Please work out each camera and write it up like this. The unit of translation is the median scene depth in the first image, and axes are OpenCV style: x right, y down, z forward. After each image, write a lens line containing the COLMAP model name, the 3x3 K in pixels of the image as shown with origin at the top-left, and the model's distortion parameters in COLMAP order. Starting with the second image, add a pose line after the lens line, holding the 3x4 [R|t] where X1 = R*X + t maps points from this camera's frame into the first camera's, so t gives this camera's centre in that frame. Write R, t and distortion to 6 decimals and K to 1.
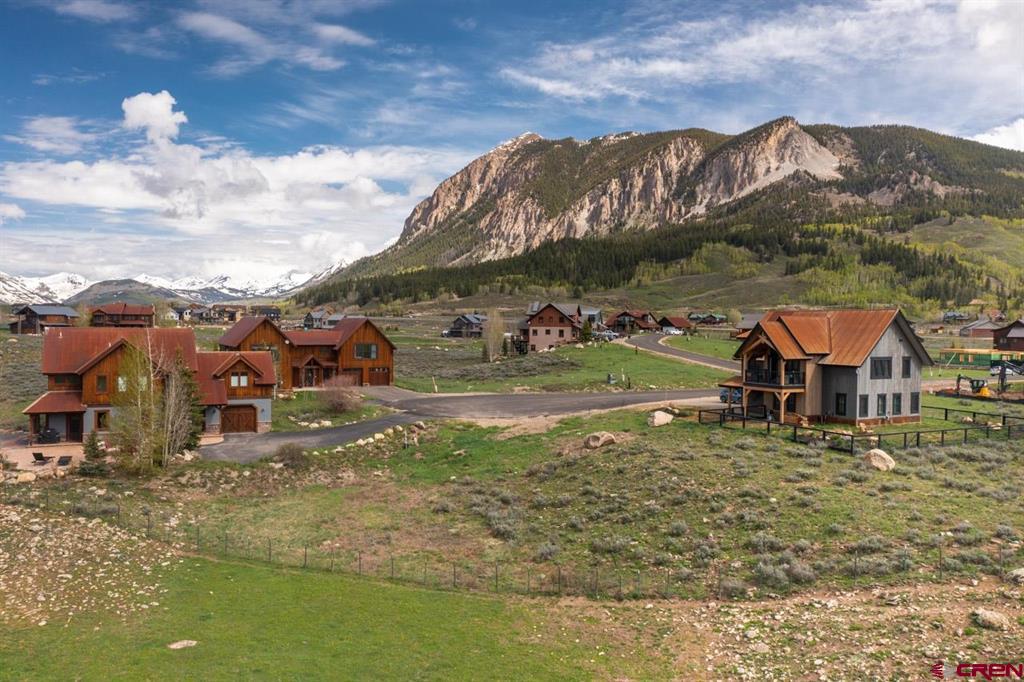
lens RADIAL K [[810.0, 0, 511.8], [0, 810.0, 318.8], [0, 0, 1]] dist [-0.023990, 0.011877]
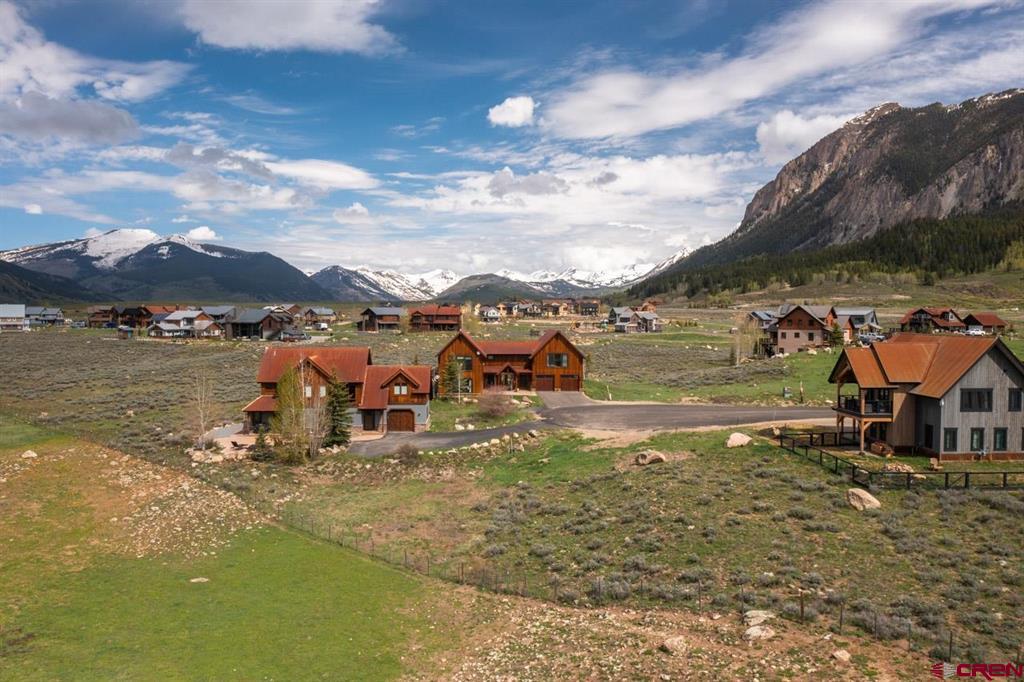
lens RADIAL K [[810.0, 0, 511.8], [0, 810.0, 318.8], [0, 0, 1]] dist [-0.023990, 0.011877]
pose [[0.912424, -0.002861, -0.409237, 0.086763], [0.008592, 0.999889, 0.012167, -0.012195], [0.409157, -0.014617, 0.912347, -0.017153]]
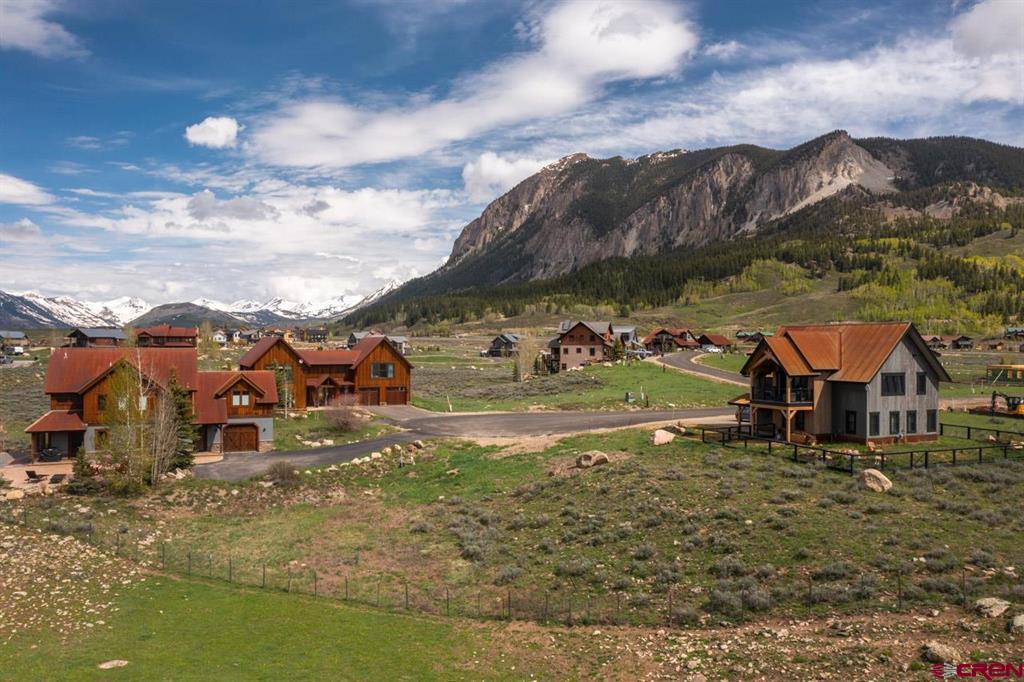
lens RADIAL K [[810.0, 0, 511.8], [0, 810.0, 318.8], [0, 0, 1]] dist [-0.023990, 0.011877]
pose [[0.998029, -0.009205, -0.062077, 0.016534], [0.007682, 0.999665, -0.024730, 0.000885], [0.062284, 0.024204, 0.997765, 0.003840]]
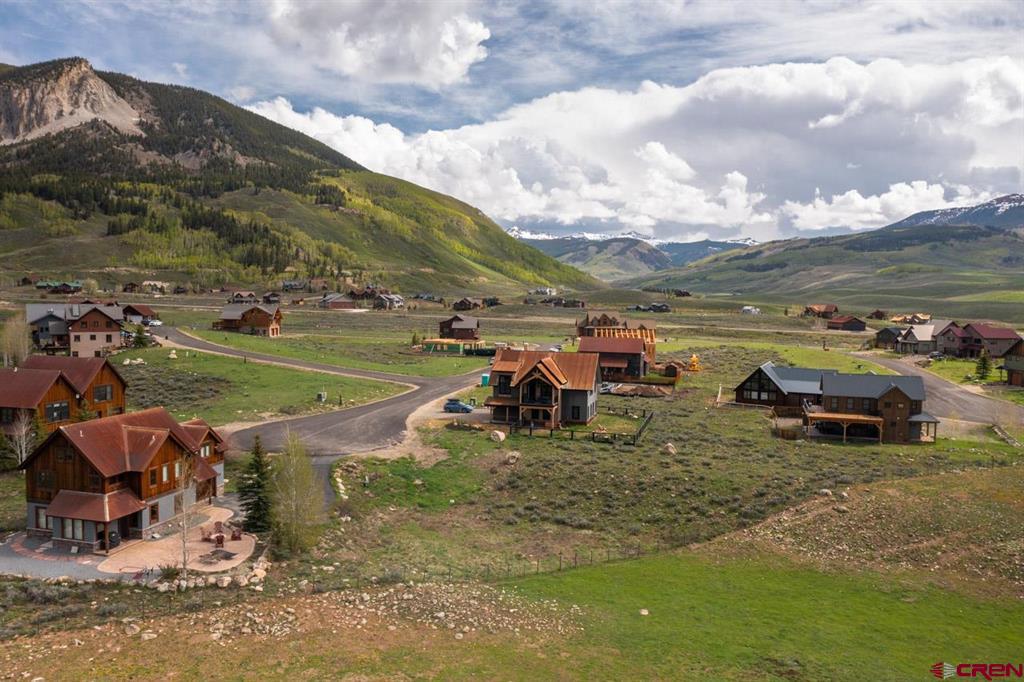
lens RADIAL K [[810.0, 0, 511.8], [0, 810.0, 318.8], [0, 0, 1]] dist [-0.023990, 0.011877]
pose [[0.665261, -0.026092, 0.746155, -0.225382], [-0.016776, 0.998614, 0.049878, -0.041180], [-0.746423, -0.045699, 0.663901, 0.001646]]
